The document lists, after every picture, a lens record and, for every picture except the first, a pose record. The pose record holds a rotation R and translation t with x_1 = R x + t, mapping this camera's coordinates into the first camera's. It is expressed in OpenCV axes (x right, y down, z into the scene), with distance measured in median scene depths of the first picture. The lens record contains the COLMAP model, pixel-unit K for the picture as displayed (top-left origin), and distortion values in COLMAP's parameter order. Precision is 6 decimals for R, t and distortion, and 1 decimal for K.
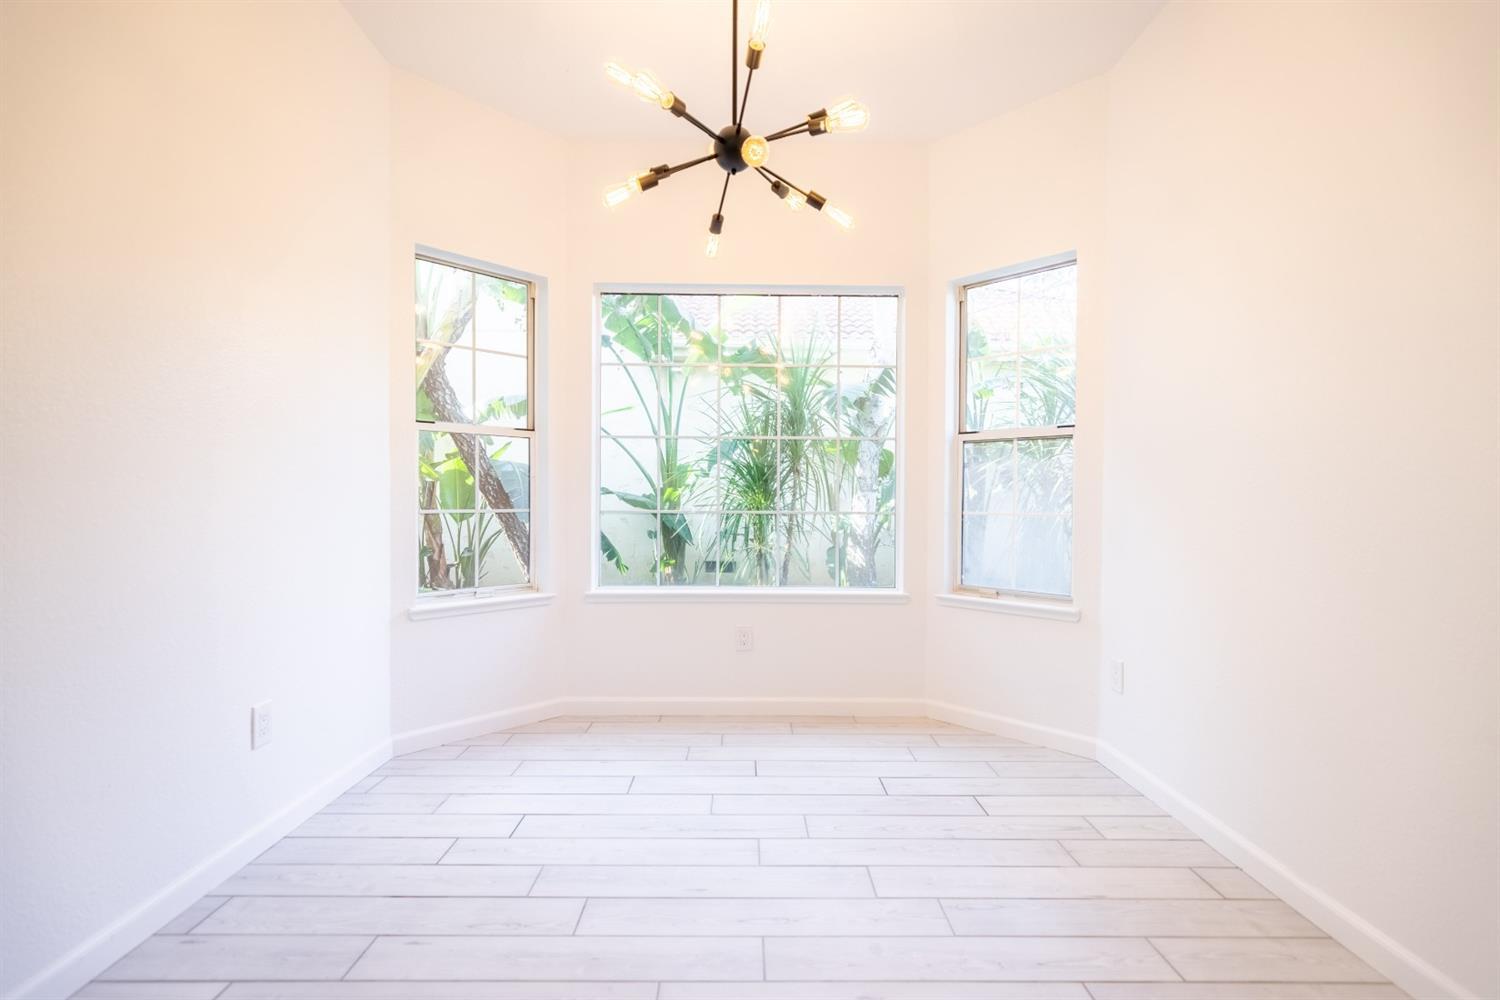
lens RADIAL K [[673.8, 0, 751.4], [0, 673.8, 503.2], [0, 0, 1]] dist [0.008779, -0.001236]
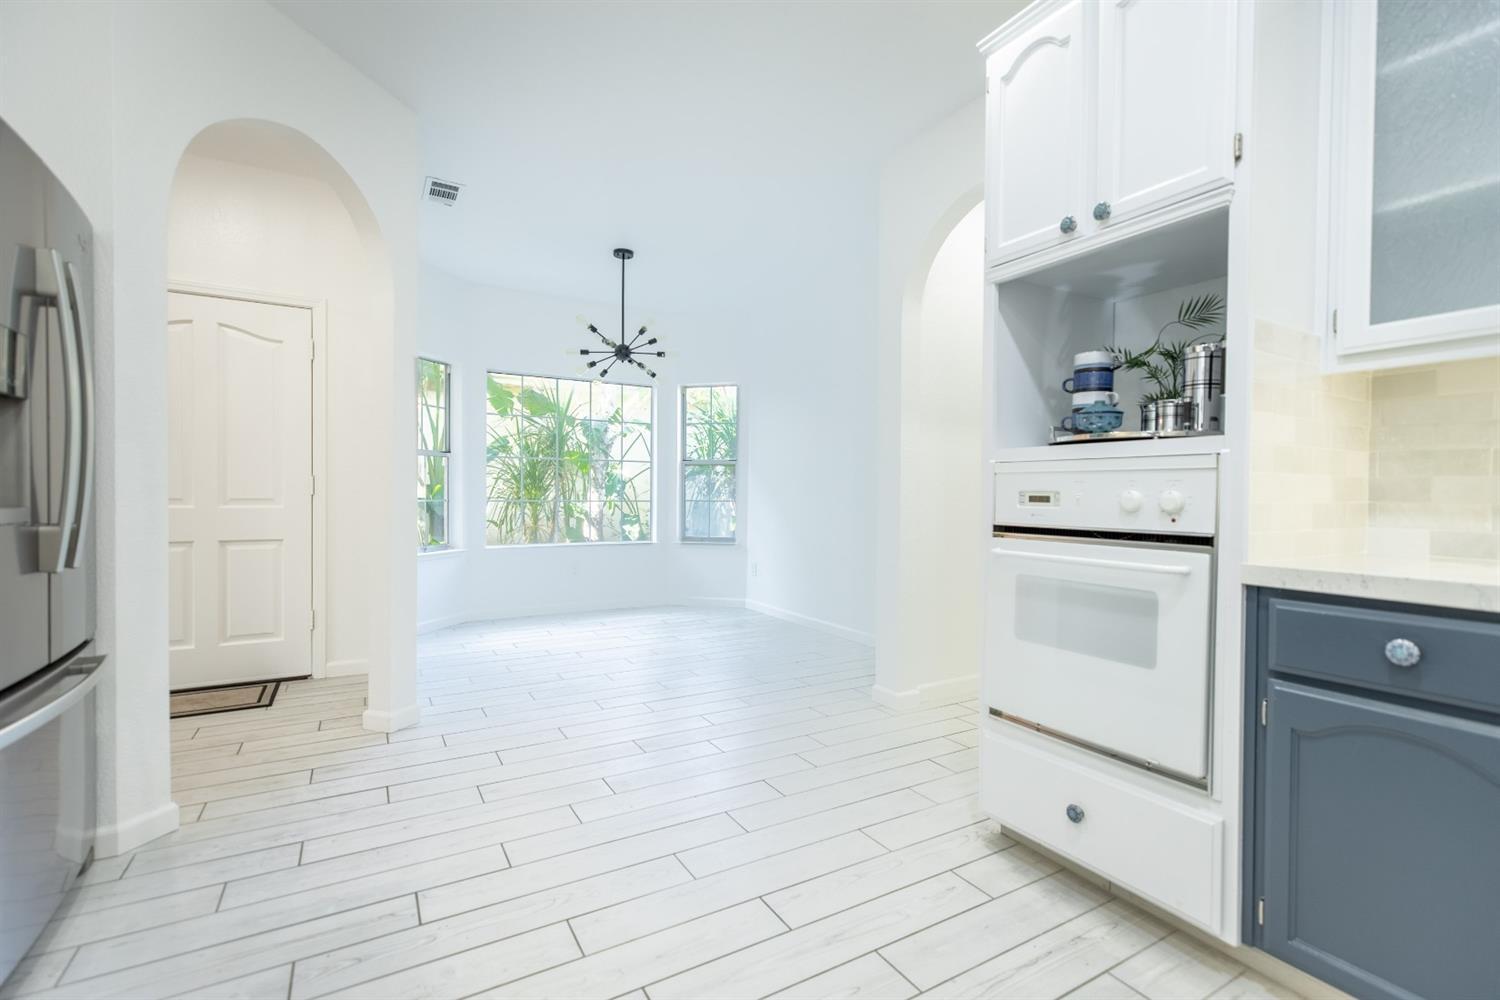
lens RADIAL K [[673.8, 0, 746.3], [0, 673.8, 499.6], [0, 0, 1]] dist [0.008779, -0.001236]
pose [[0.871592, -0.005779, 0.490199, -0.307383], [0.004095, 0.999981, 0.004507, 0.003003], [-0.490216, -0.001920, 0.871599, -0.501173]]
